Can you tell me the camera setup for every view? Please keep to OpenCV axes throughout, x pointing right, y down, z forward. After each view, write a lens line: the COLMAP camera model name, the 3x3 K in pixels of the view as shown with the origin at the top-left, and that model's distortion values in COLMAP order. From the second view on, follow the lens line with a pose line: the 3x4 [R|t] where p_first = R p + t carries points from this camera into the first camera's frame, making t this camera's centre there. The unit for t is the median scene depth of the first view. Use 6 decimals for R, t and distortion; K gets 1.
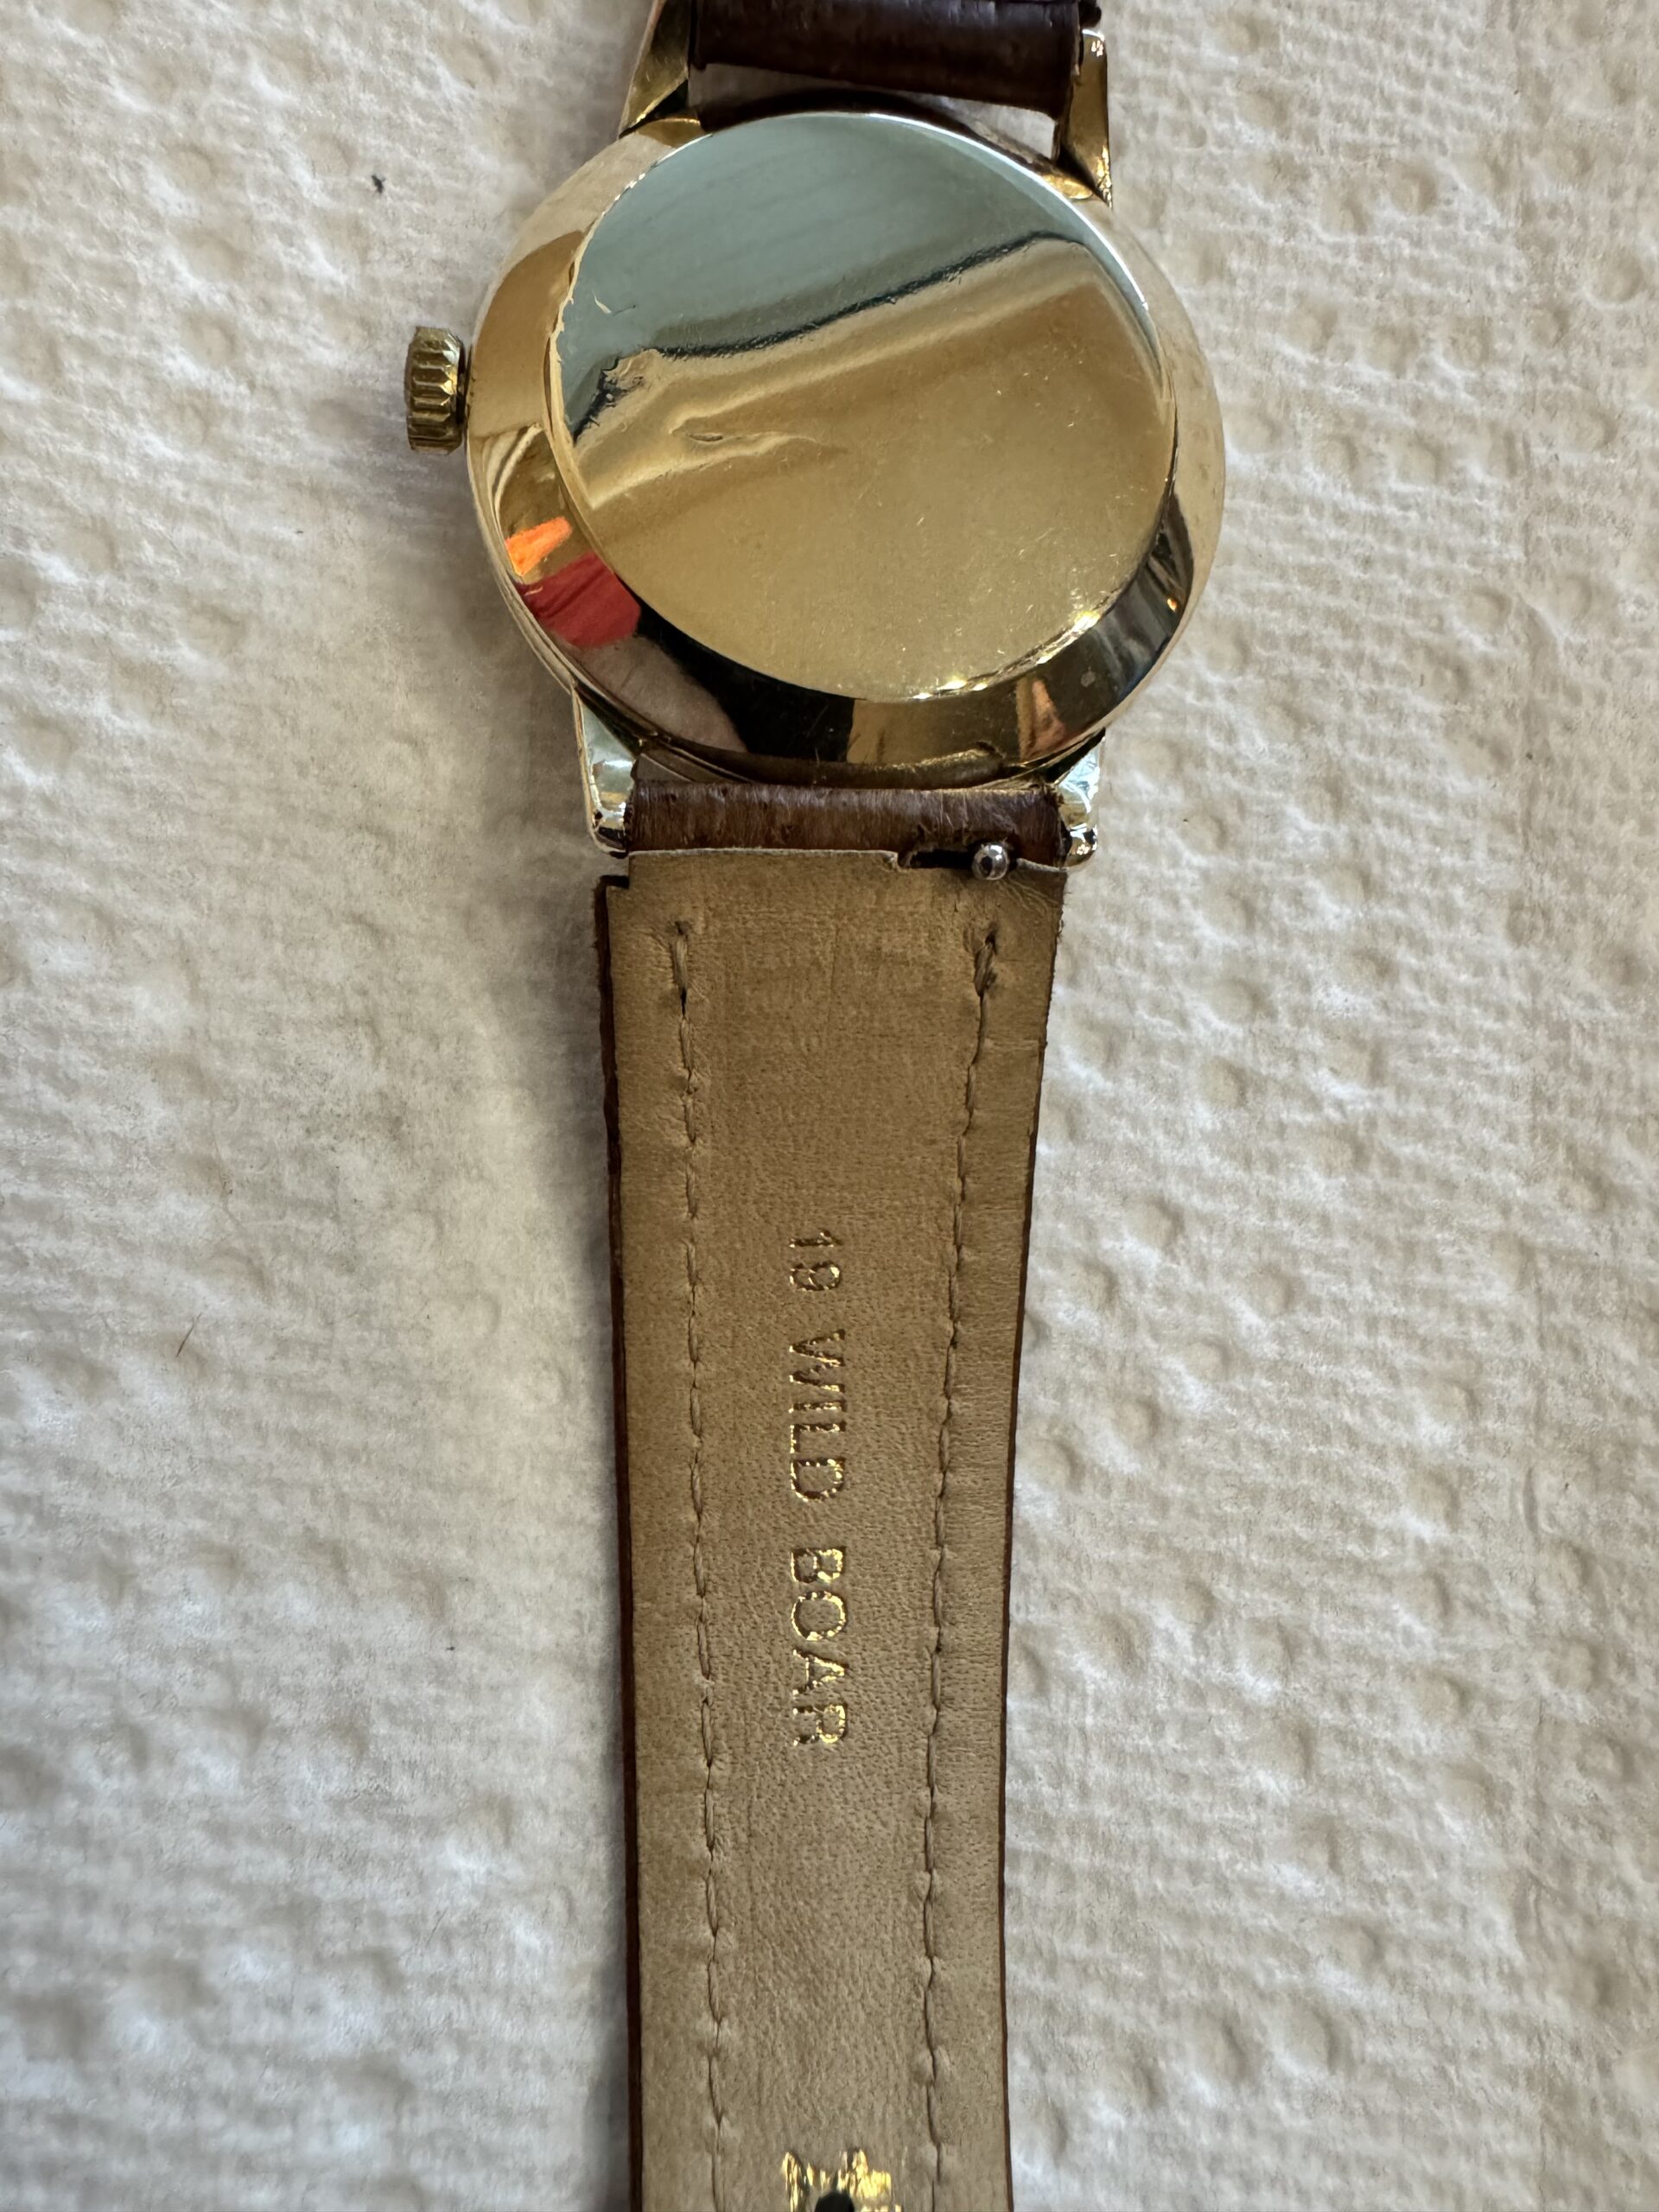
lens RADIAL K [[1545.7, 0, 828.0], [0, 1545.7, 1019.4], [0, 0, 1]] dist [-0.006077, -0.006641]
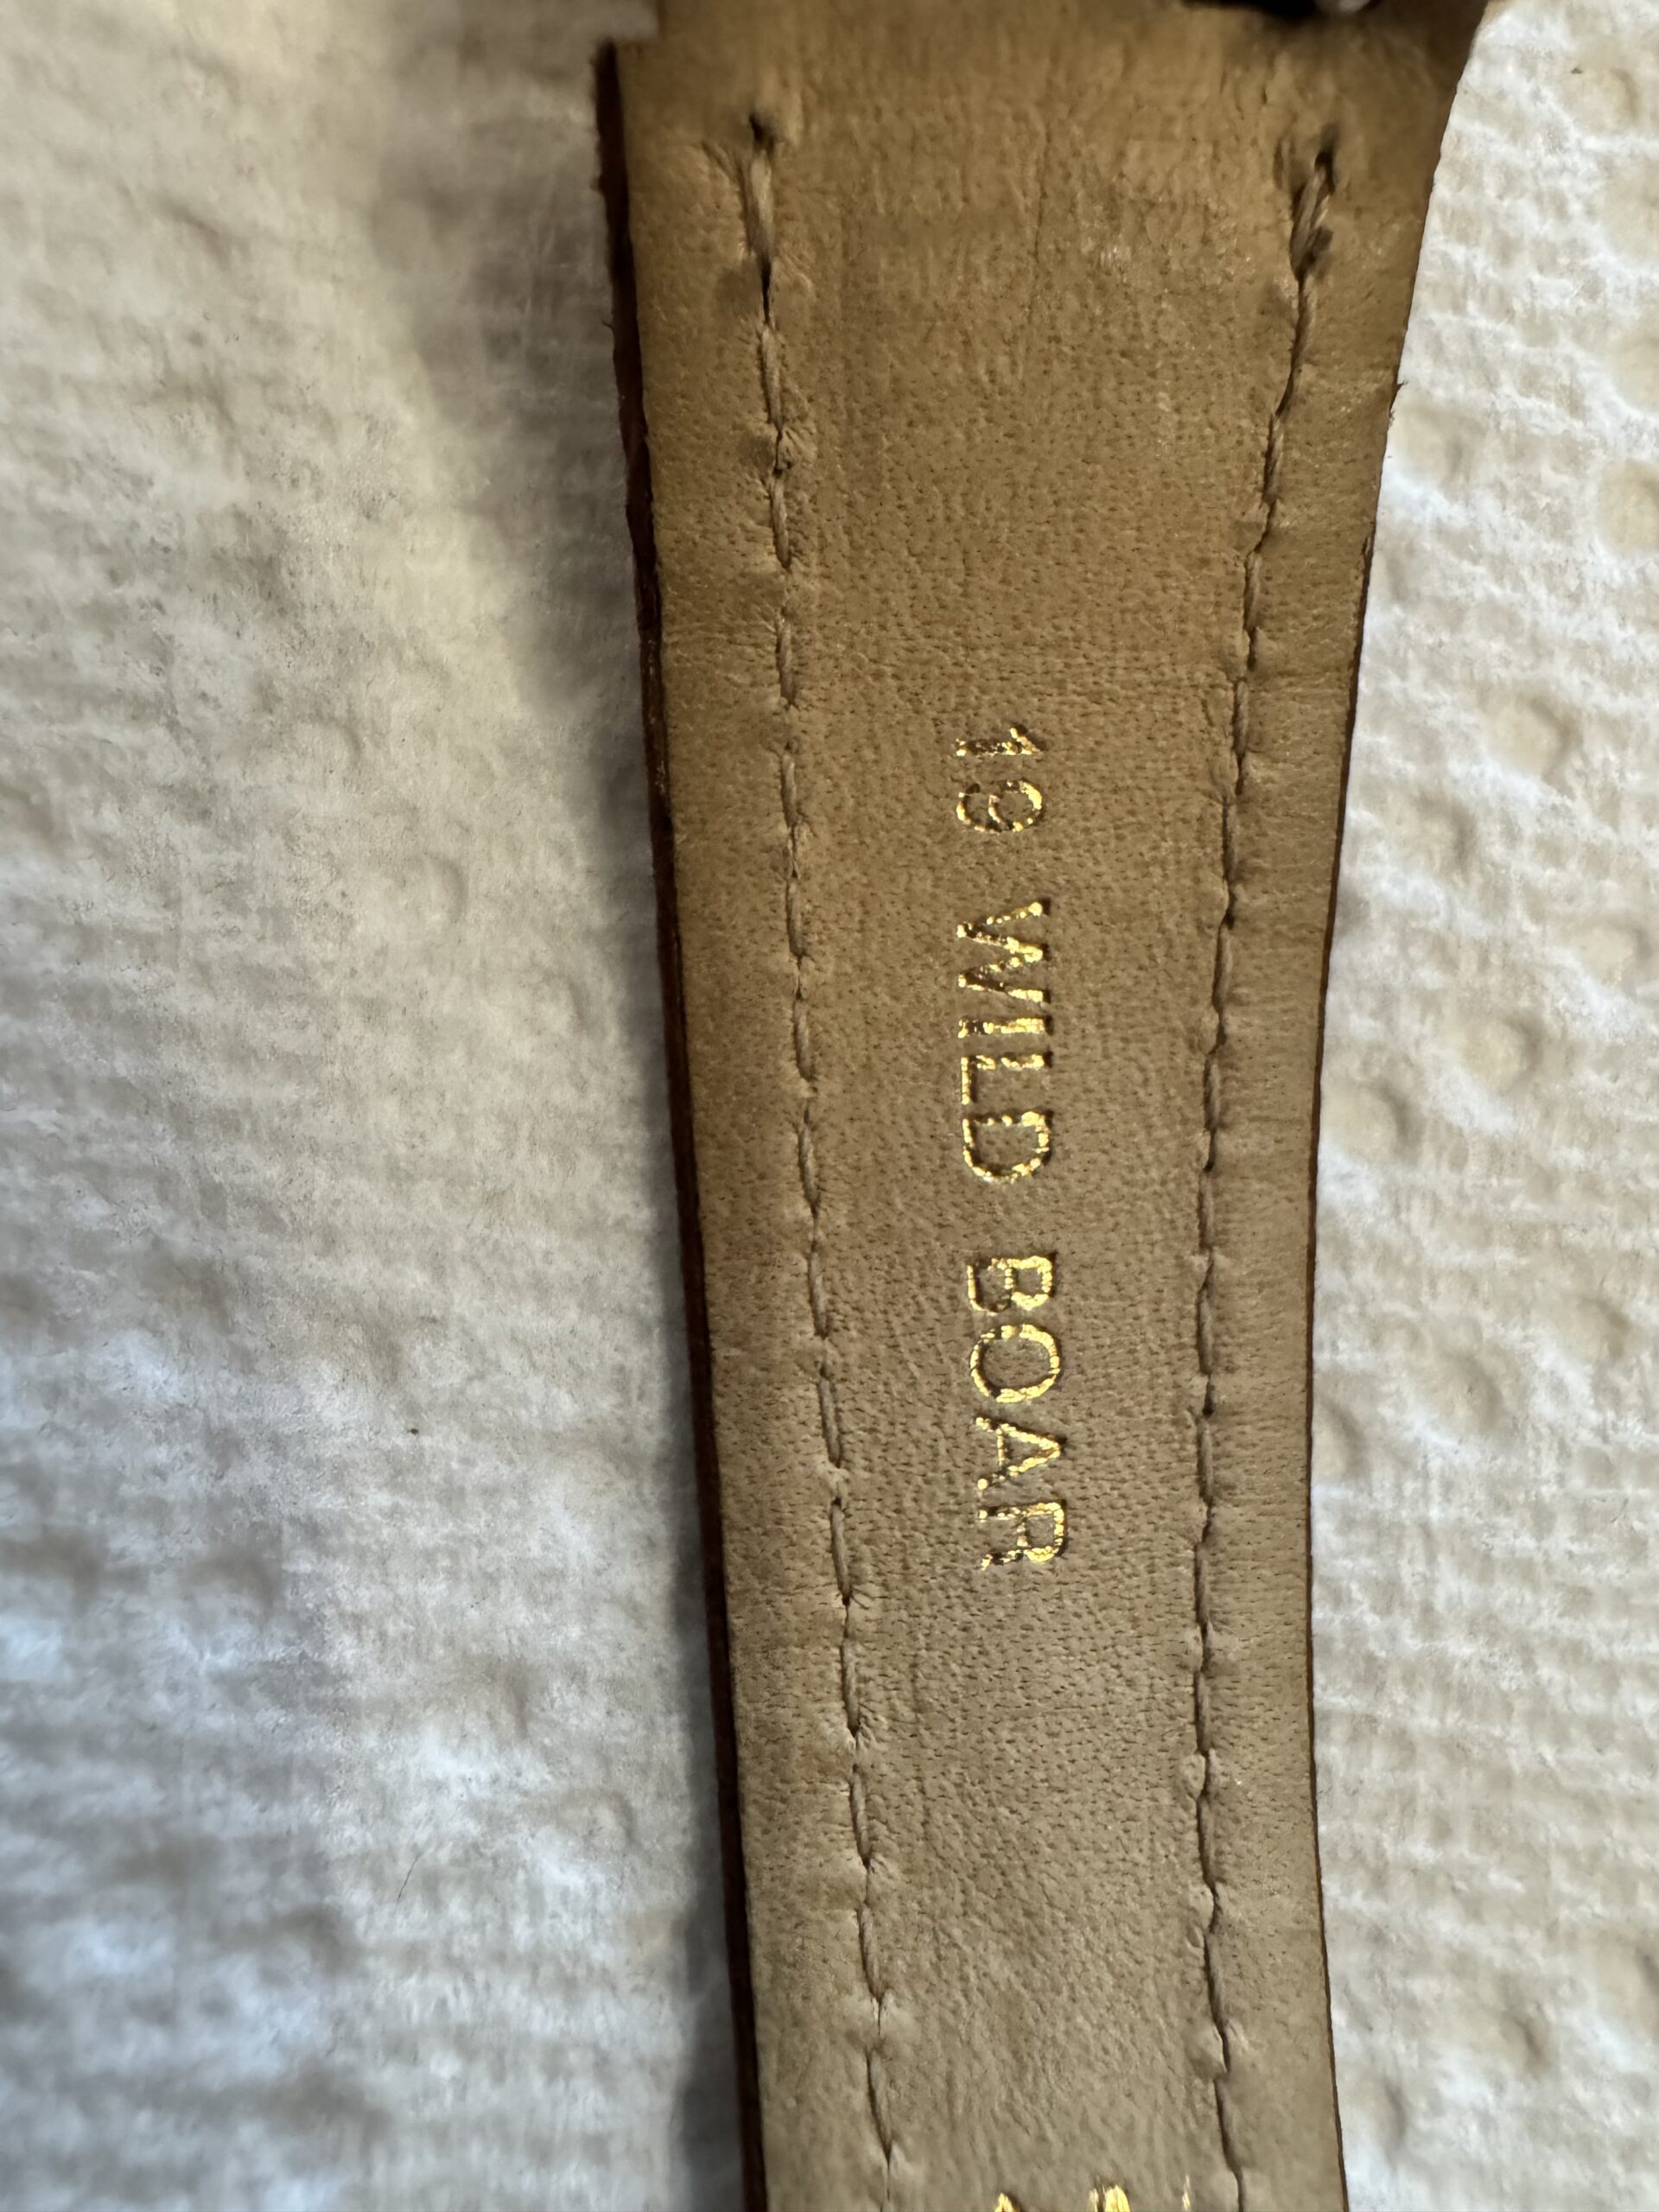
lens RADIAL K [[1545.7, 0, 828.0], [0, 1545.7, 1019.4], [0, 0, 1]] dist [-0.006077, -0.006641]
pose [[0.999657, -0.026199, 0.000633, -0.074756], [0.025873, 0.990471, 0.135272, 0.162934], [-0.004171, -0.135209, 0.990808, 0.403659]]
